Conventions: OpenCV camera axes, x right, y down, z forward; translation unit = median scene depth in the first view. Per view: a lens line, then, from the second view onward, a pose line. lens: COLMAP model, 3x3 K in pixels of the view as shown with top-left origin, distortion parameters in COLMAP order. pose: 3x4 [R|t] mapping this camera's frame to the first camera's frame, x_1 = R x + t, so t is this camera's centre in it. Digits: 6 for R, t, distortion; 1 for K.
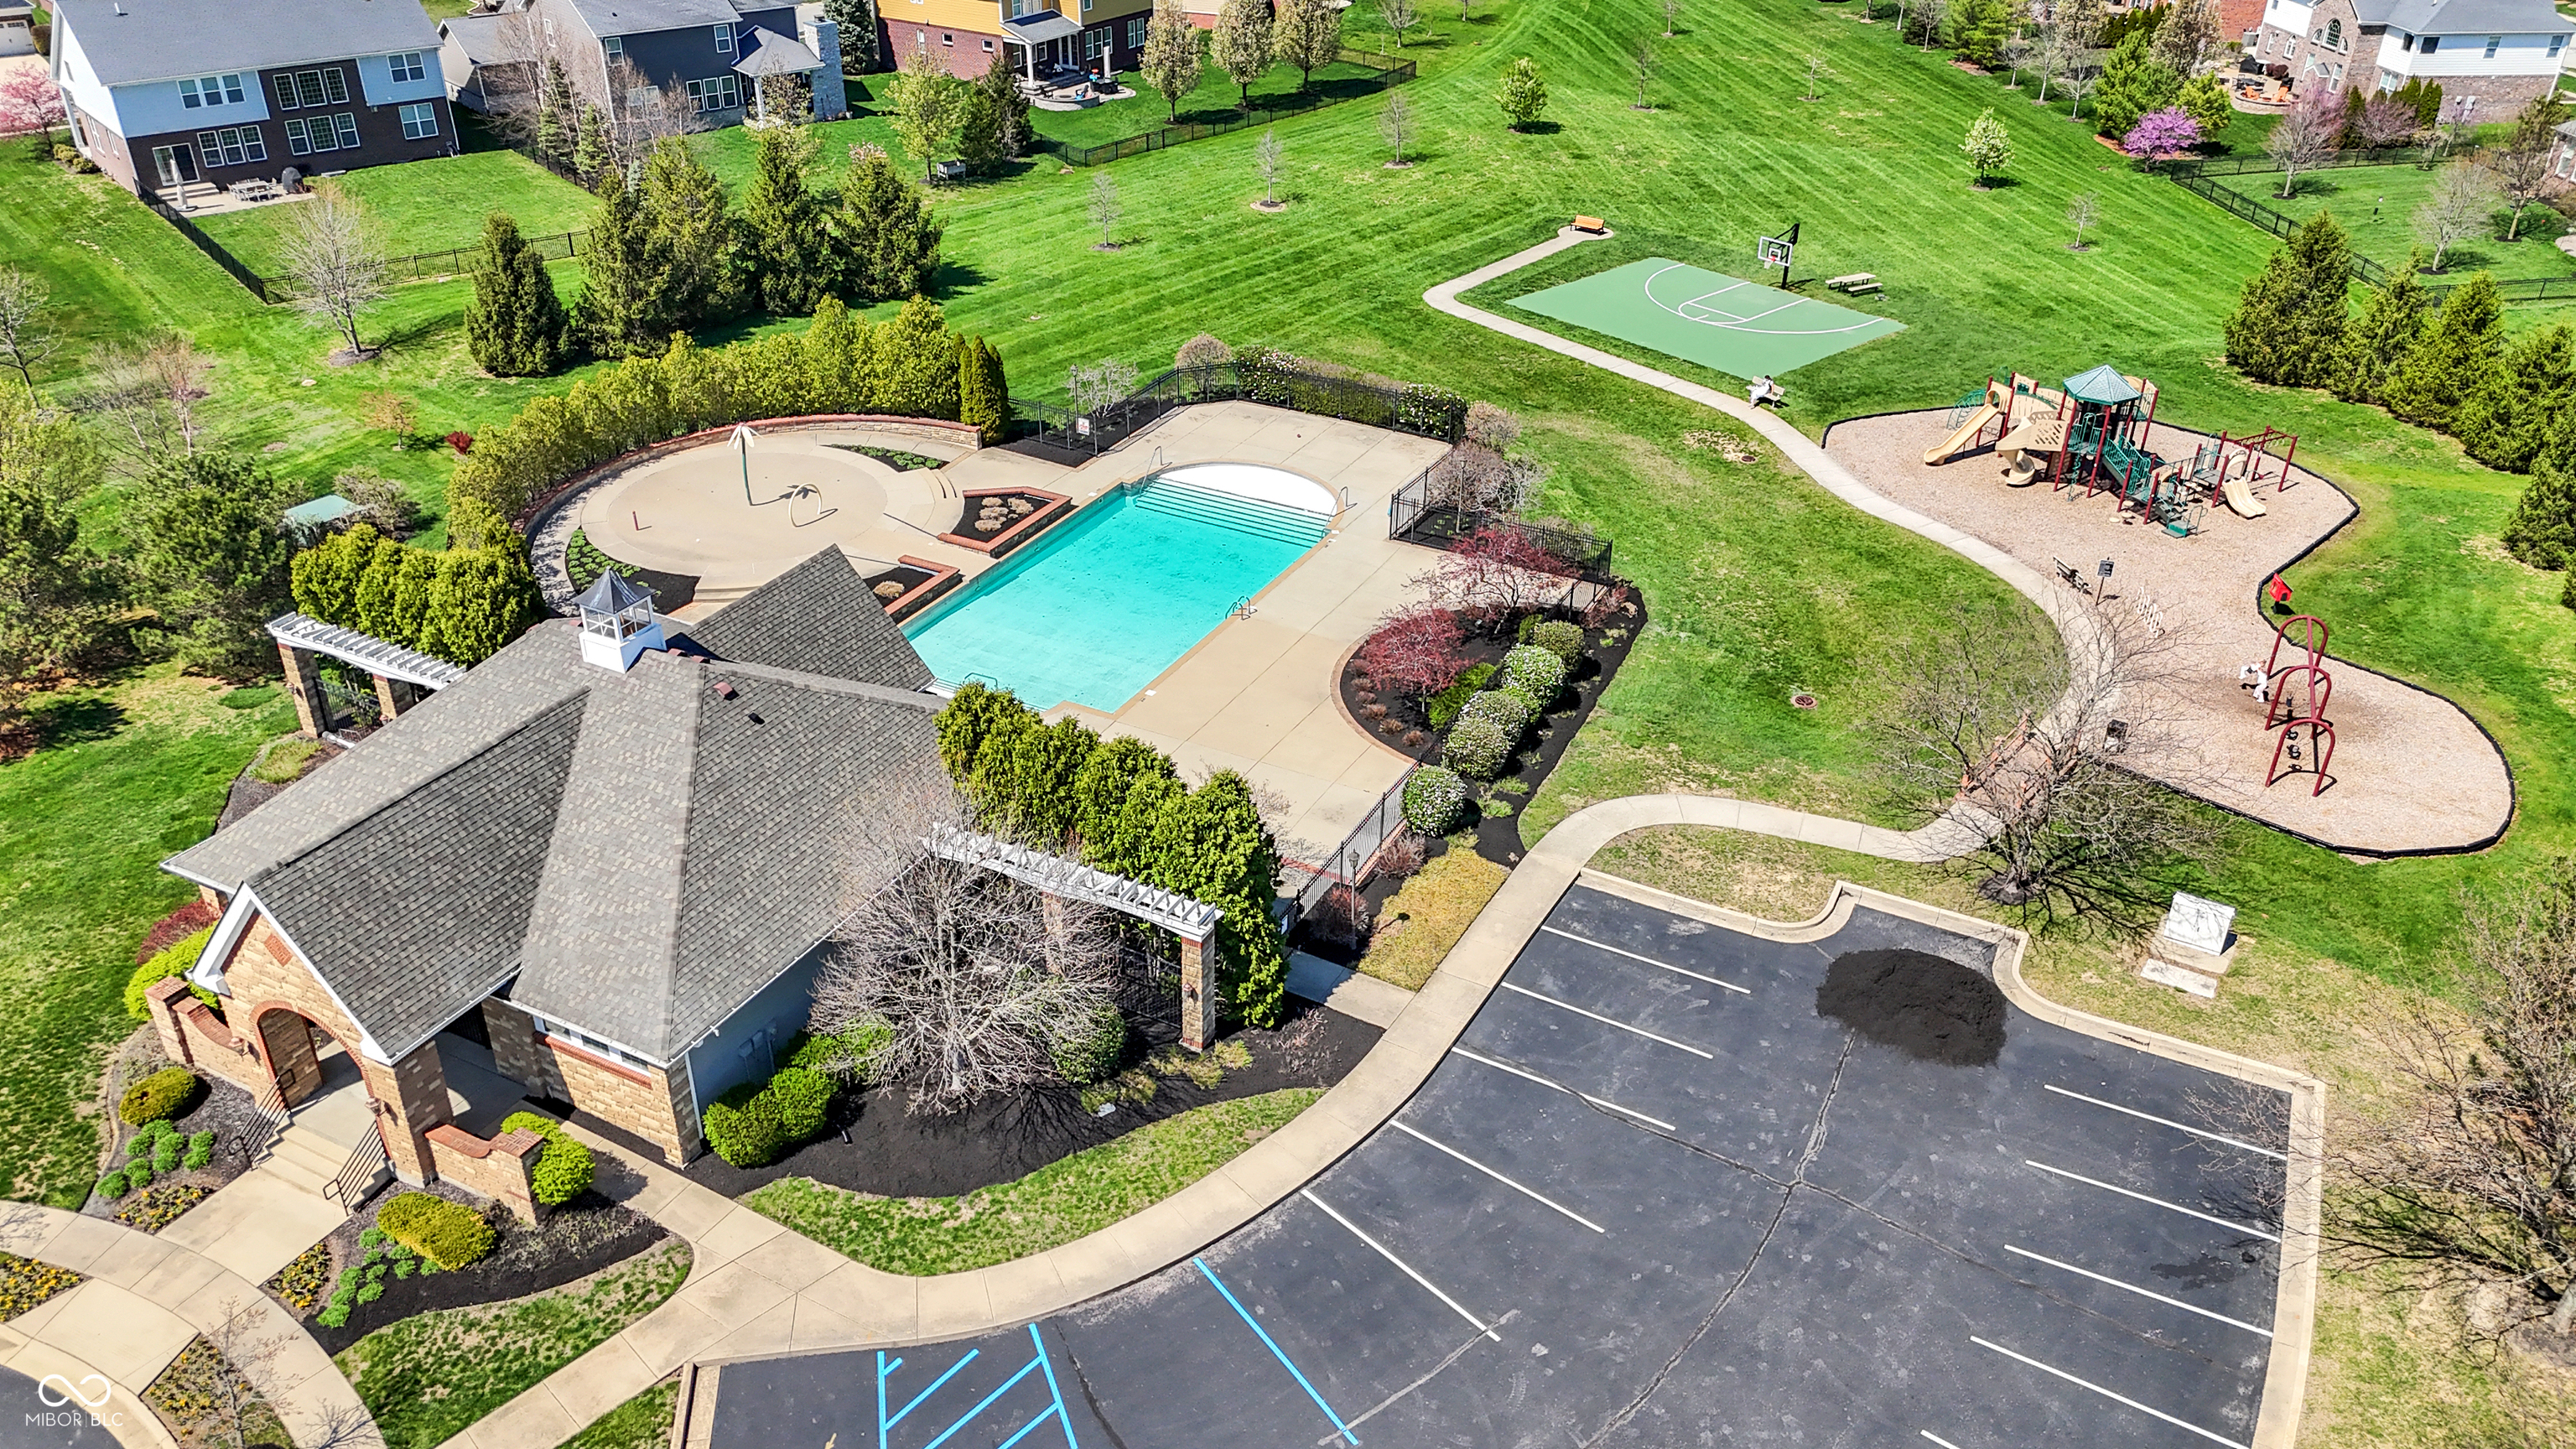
lens RADIAL K [[1887.4, 0, 1301.6], [0, 1887.4, 725.0], [0, 0, 1]] dist [0.082582, -0.073773]
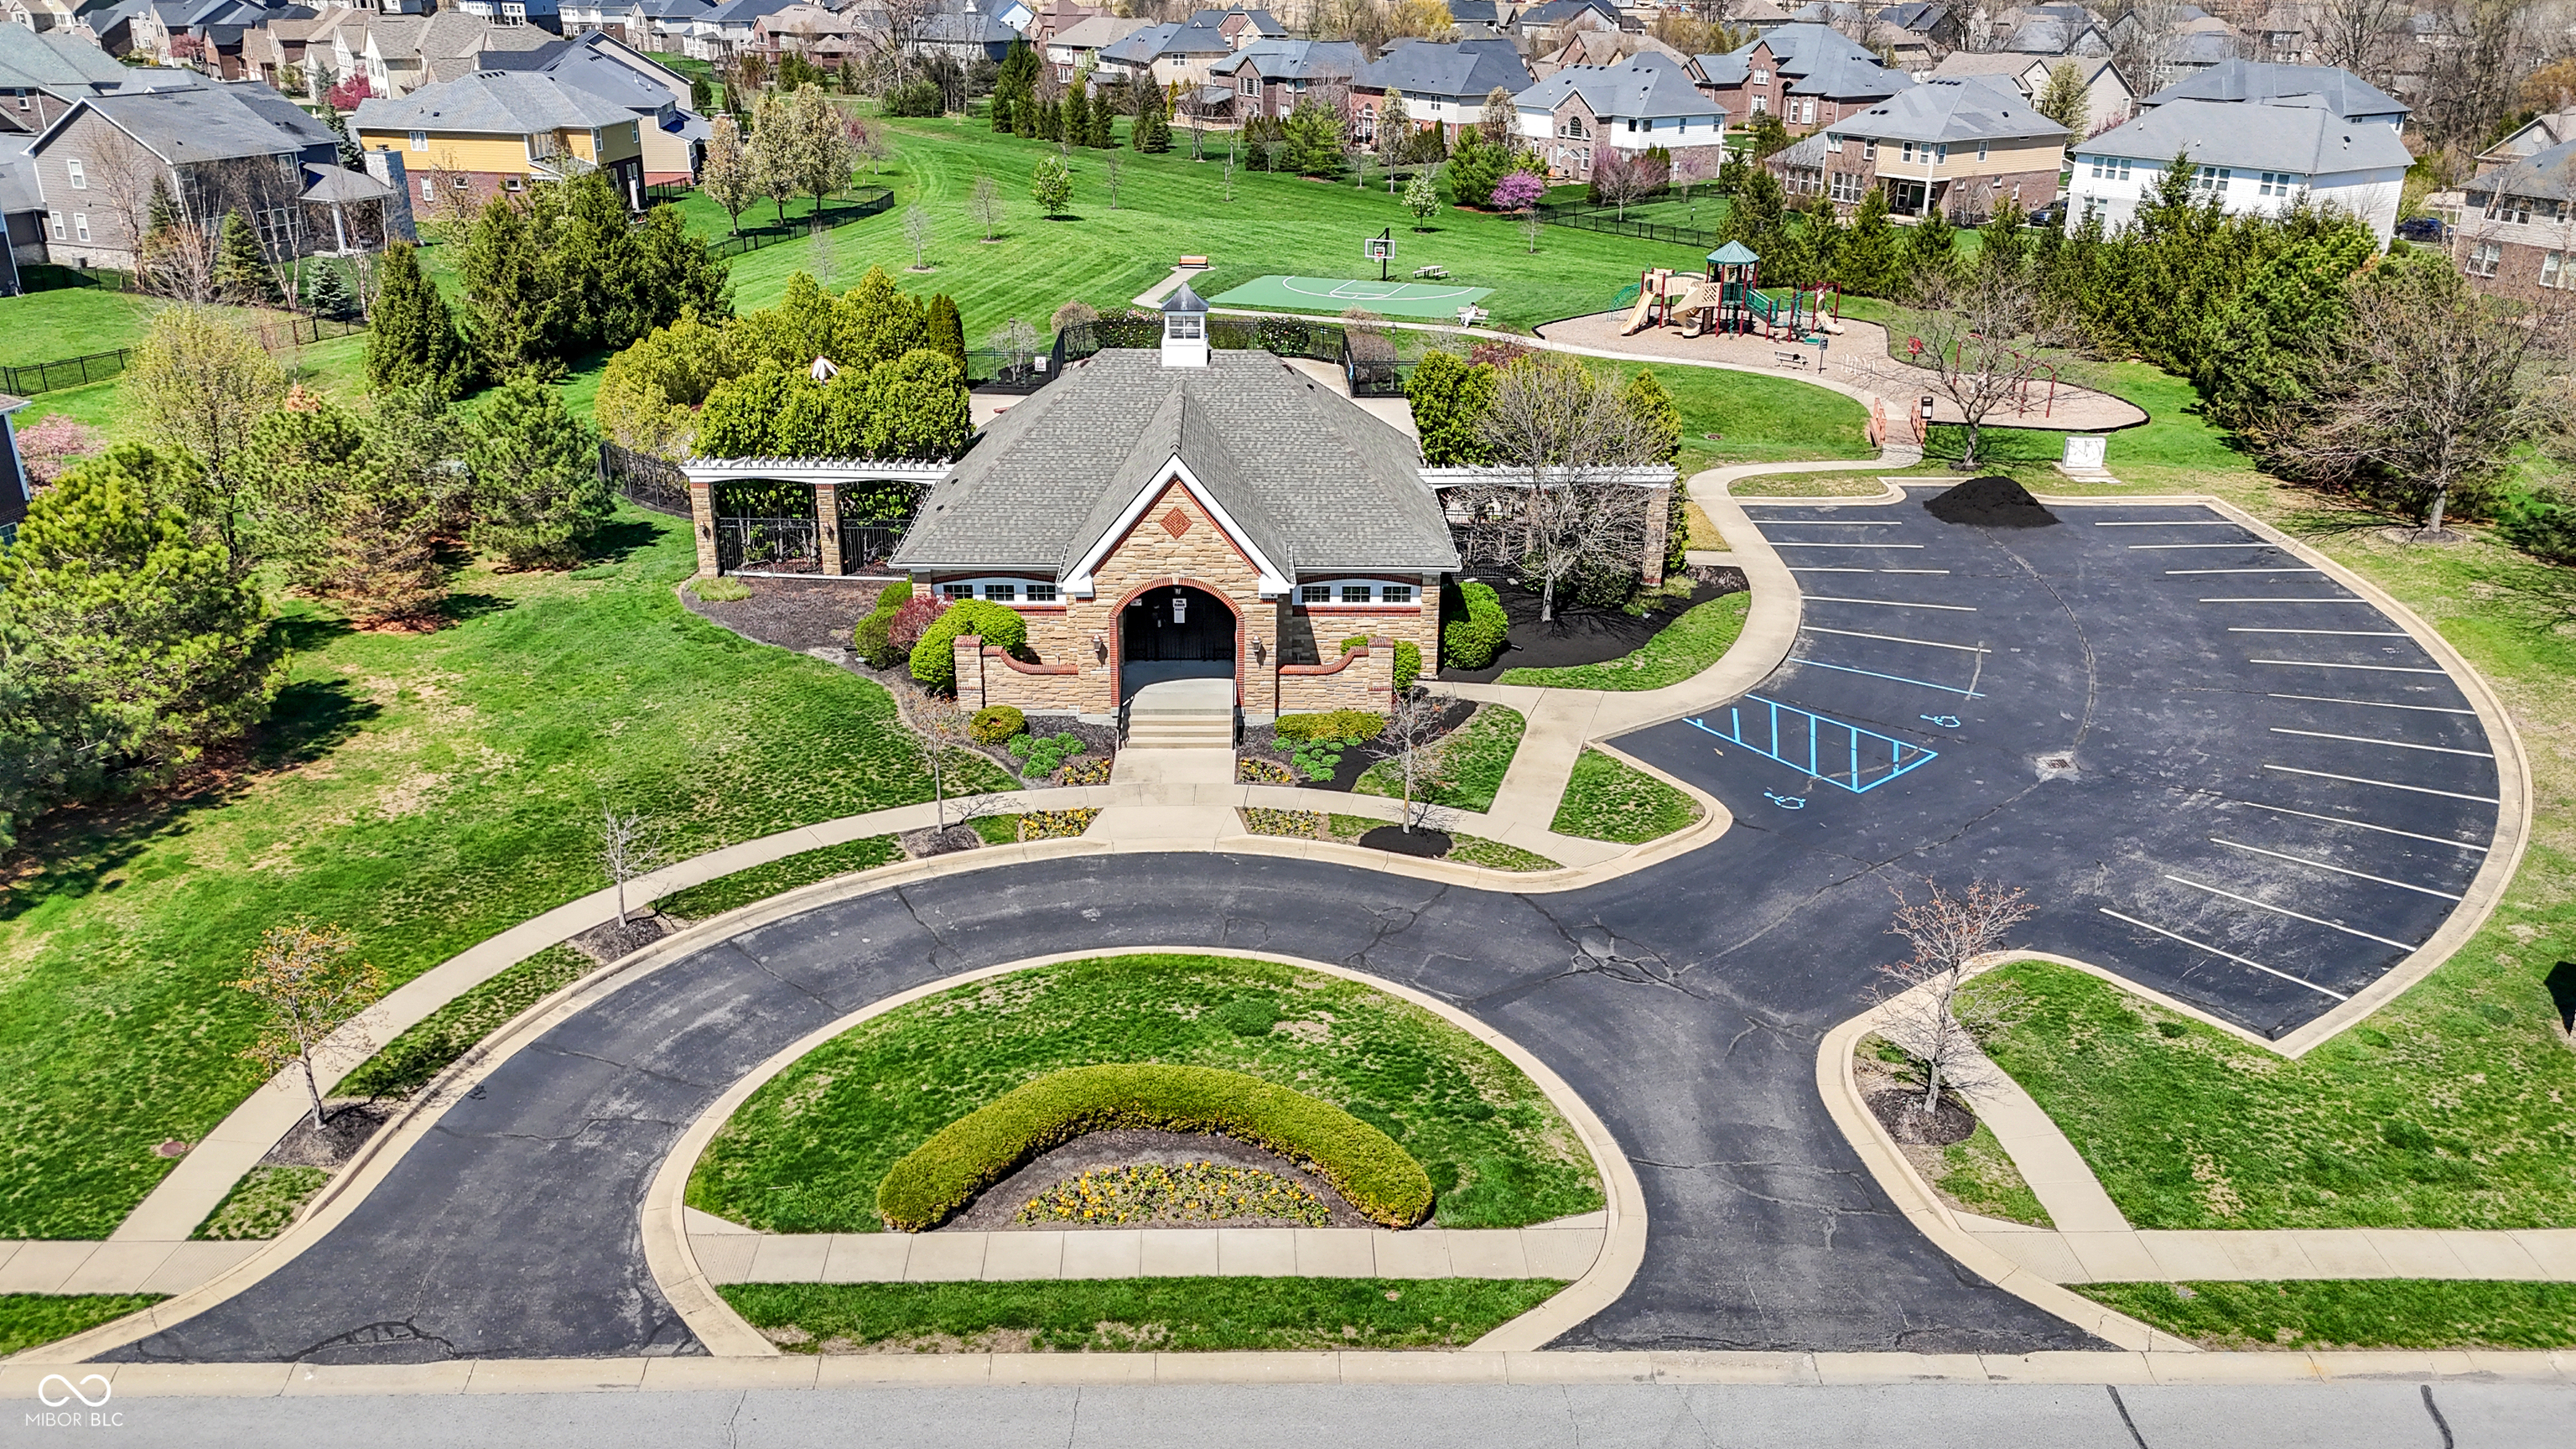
lens RADIAL K [[1887.4, 0, 1301.6], [0, 1887.4, 725.0], [0, 0, 1]] dist [0.082582, -0.073773]
pose [[0.875431, -0.184824, 0.446609, -0.484487], [0.246228, 0.965649, -0.083027, 0.171308], [-0.415922, 0.182652, 0.890868, -0.042139]]
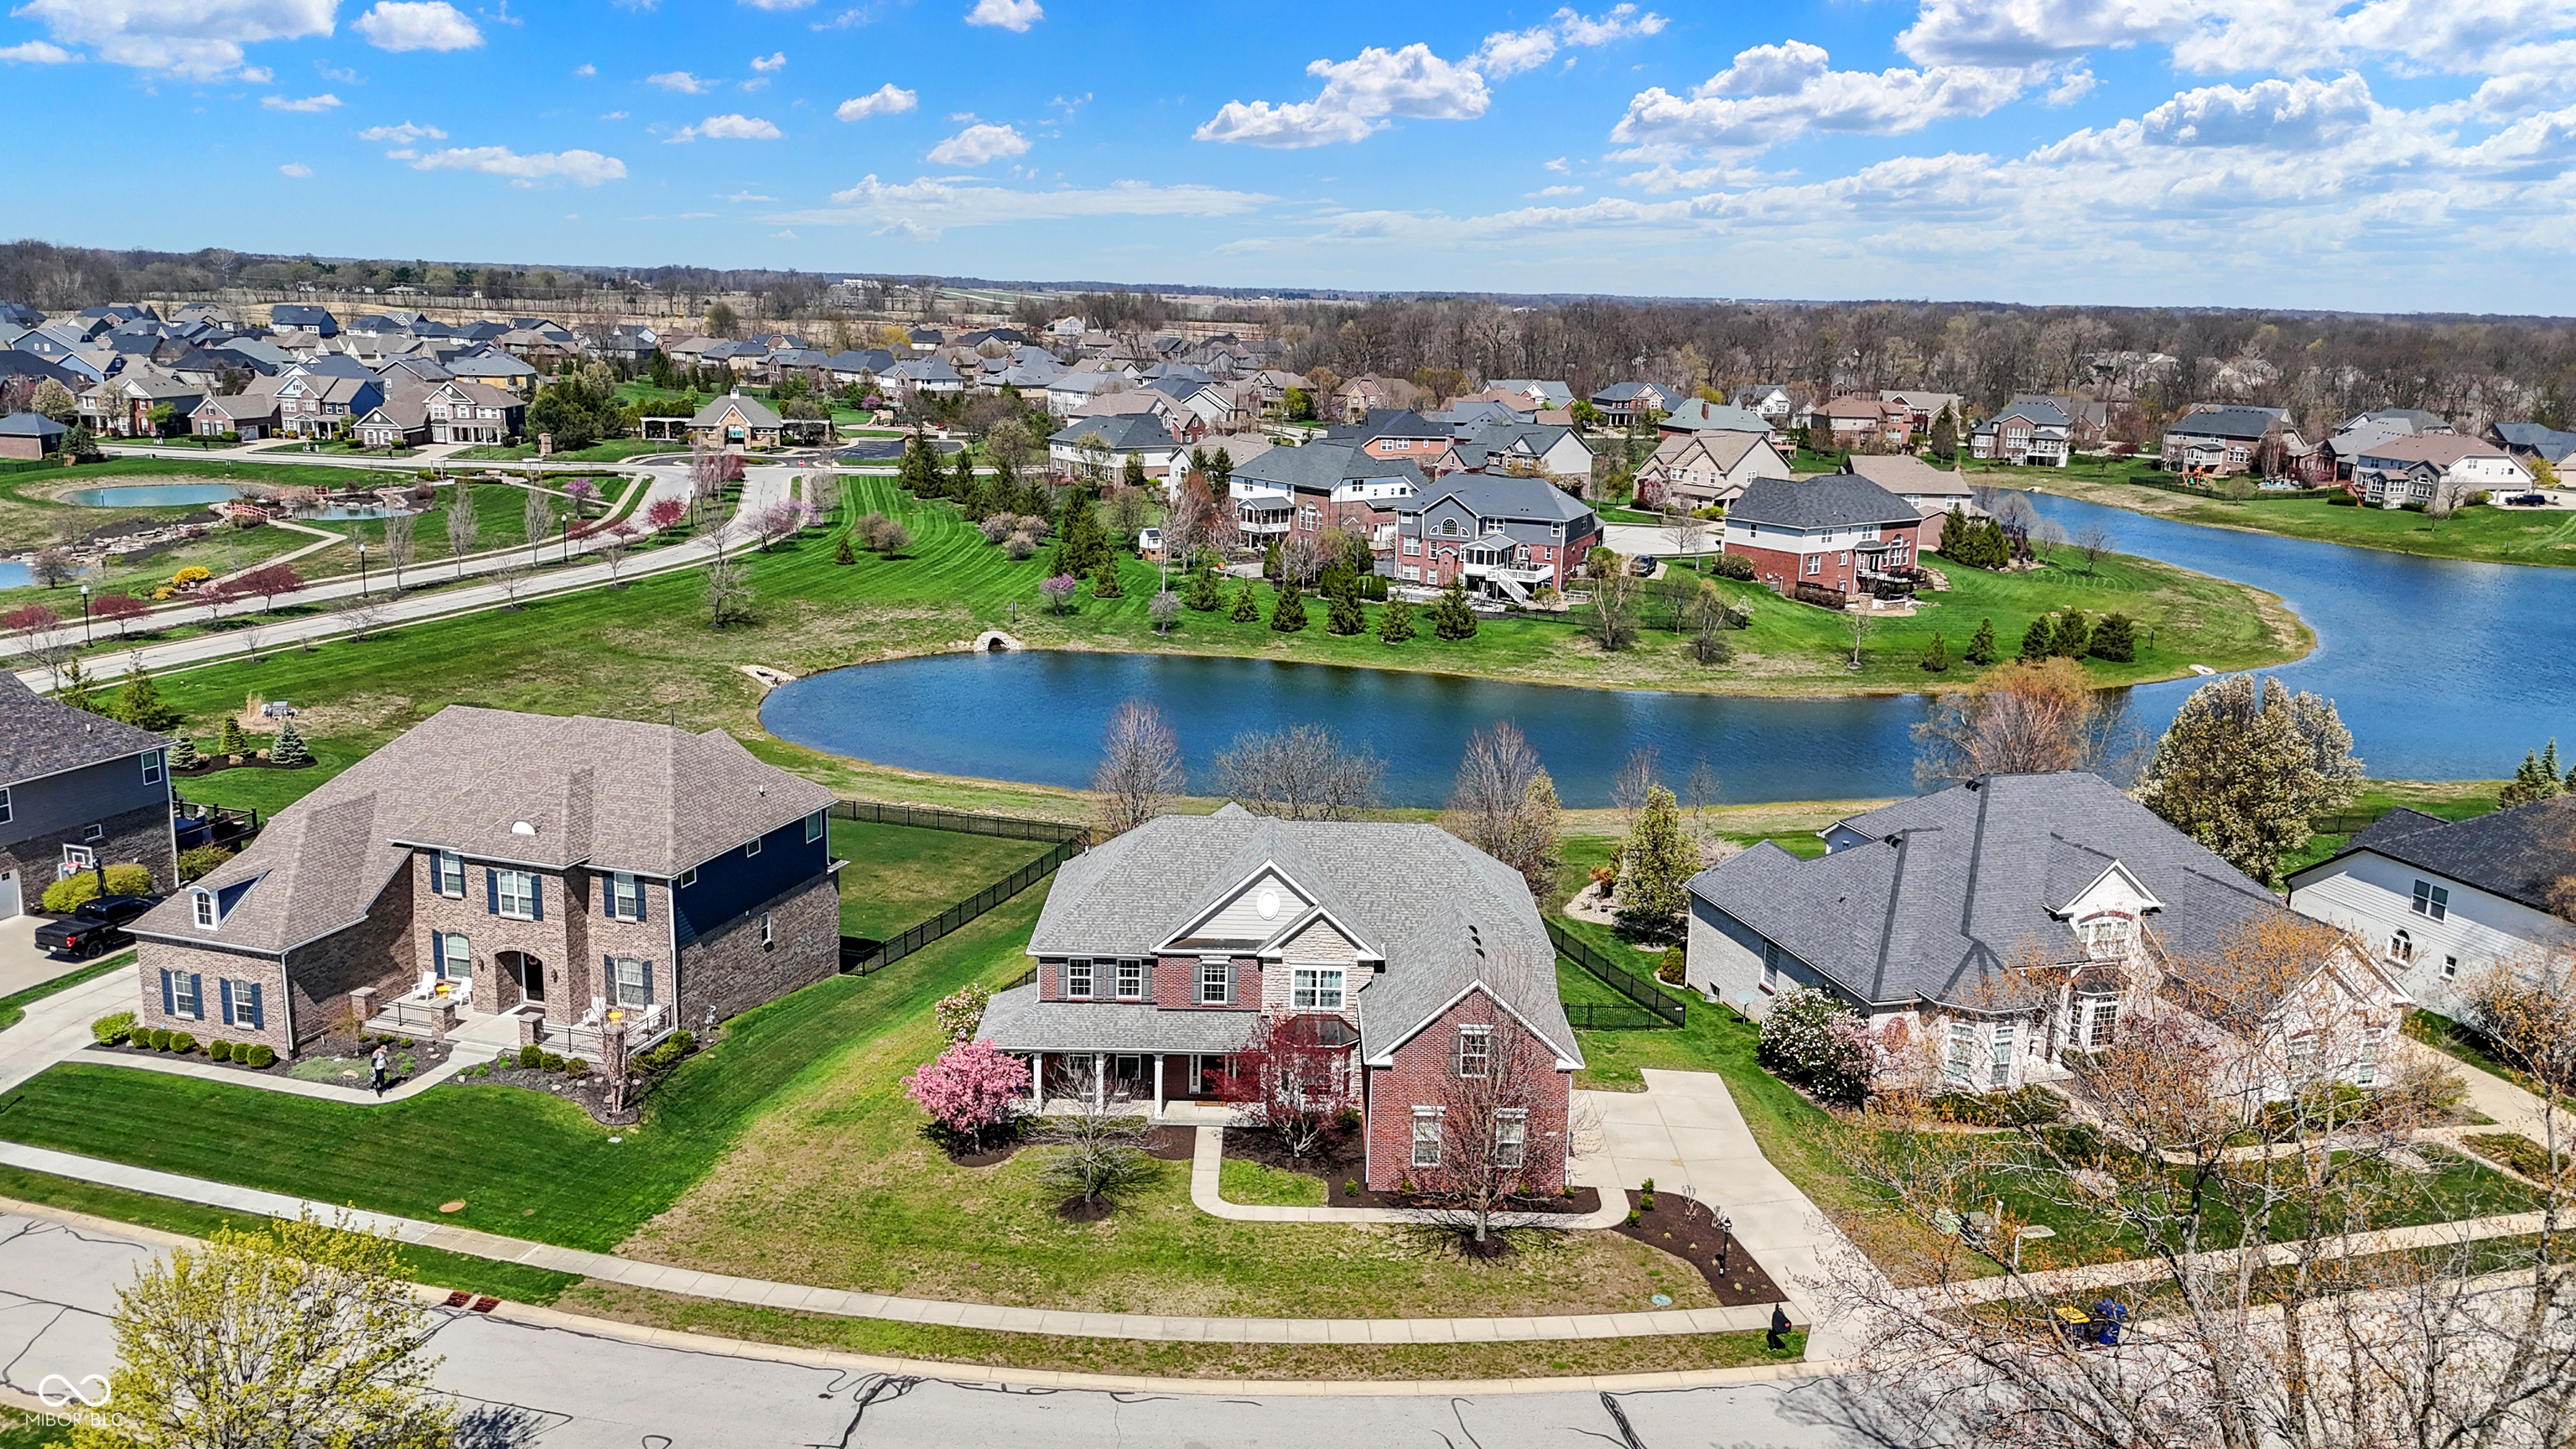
lens RADIAL K [[1887.4, 0, 1301.6], [0, 1887.4, 725.0], [0, 0, 1]] dist [0.082582, -0.073773]
pose [[0.754061, -0.141674, 0.641342, -1.896170], [0.320742, 0.931541, -0.171335, 1.623241], [-0.573163, 0.334902, 0.747880, -2.764928]]
